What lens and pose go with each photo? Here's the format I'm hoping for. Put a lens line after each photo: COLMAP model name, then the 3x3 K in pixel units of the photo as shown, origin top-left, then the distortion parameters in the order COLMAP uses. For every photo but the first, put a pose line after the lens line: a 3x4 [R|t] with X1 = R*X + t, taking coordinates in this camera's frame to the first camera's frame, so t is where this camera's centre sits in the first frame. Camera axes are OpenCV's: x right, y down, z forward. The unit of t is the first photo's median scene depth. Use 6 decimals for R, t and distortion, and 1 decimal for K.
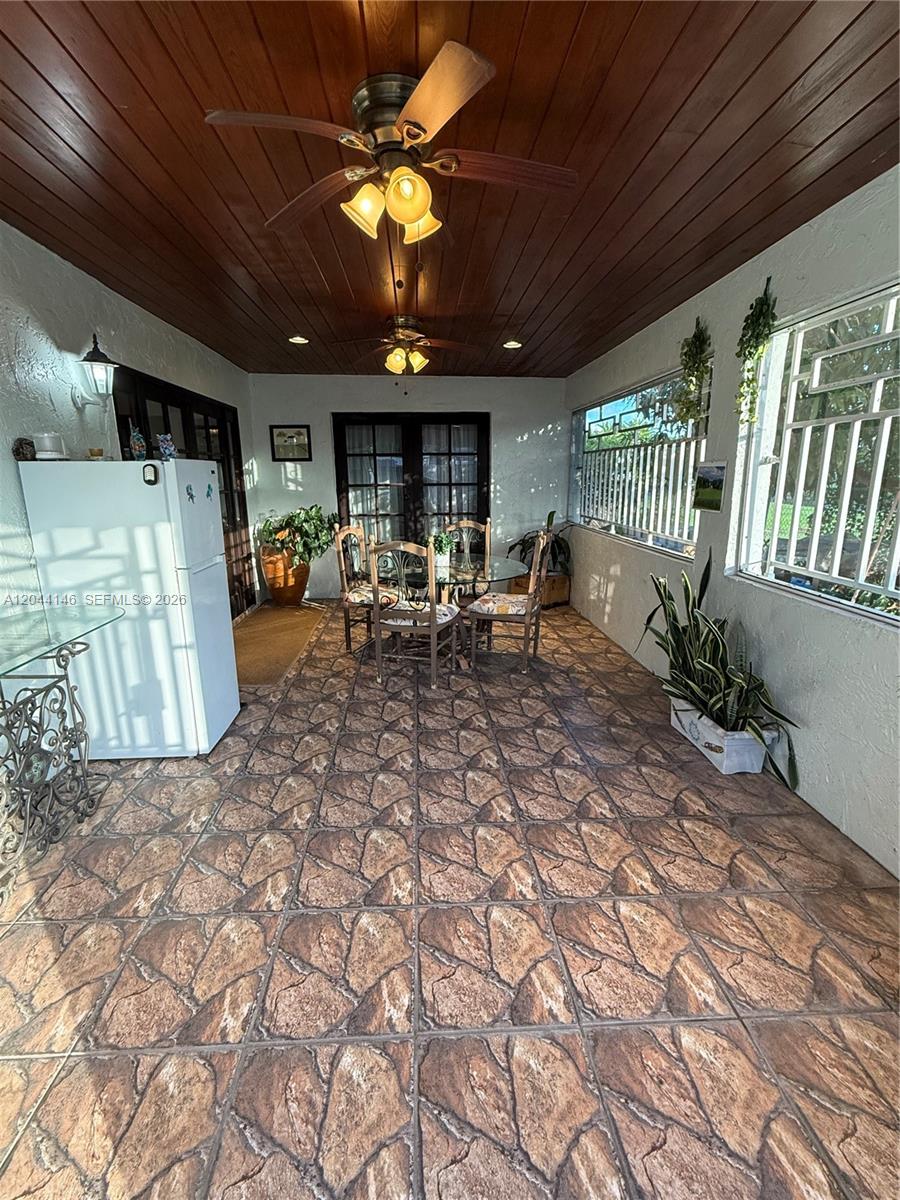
lens RADIAL K [[542.4, 0, 451.0], [0, 542.4, 599.5], [0, 0, 1]] dist [0.004614, -0.002058]
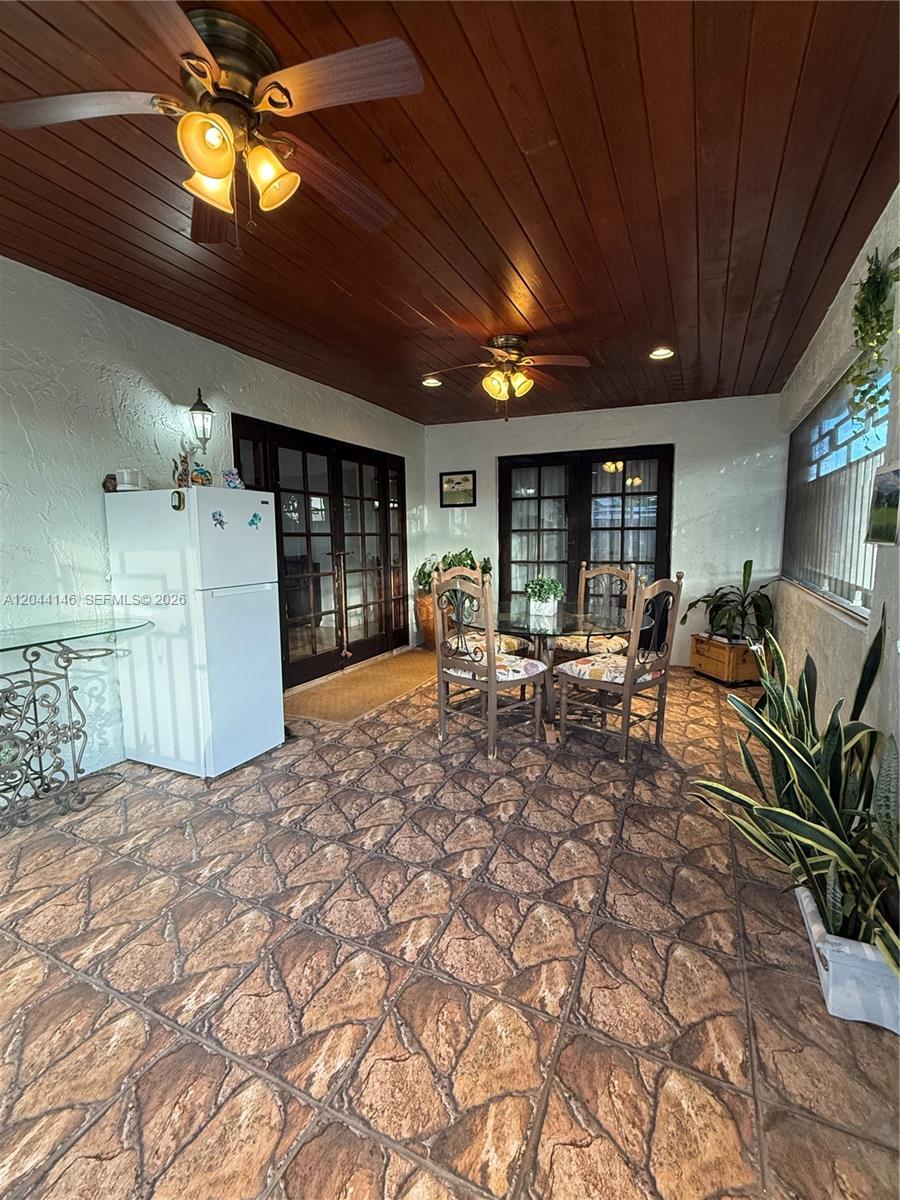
lens RADIAL K [[542.4, 0, 448.9], [0, 542.4, 600.5], [0, 0, 1]] dist [0.004614, -0.002058]
pose [[0.880744, 0.054859, -0.470404, 0.292175], [-0.103931, 0.991445, -0.078968, -0.003160], [0.462047, 0.118440, 0.878911, 0.219280]]
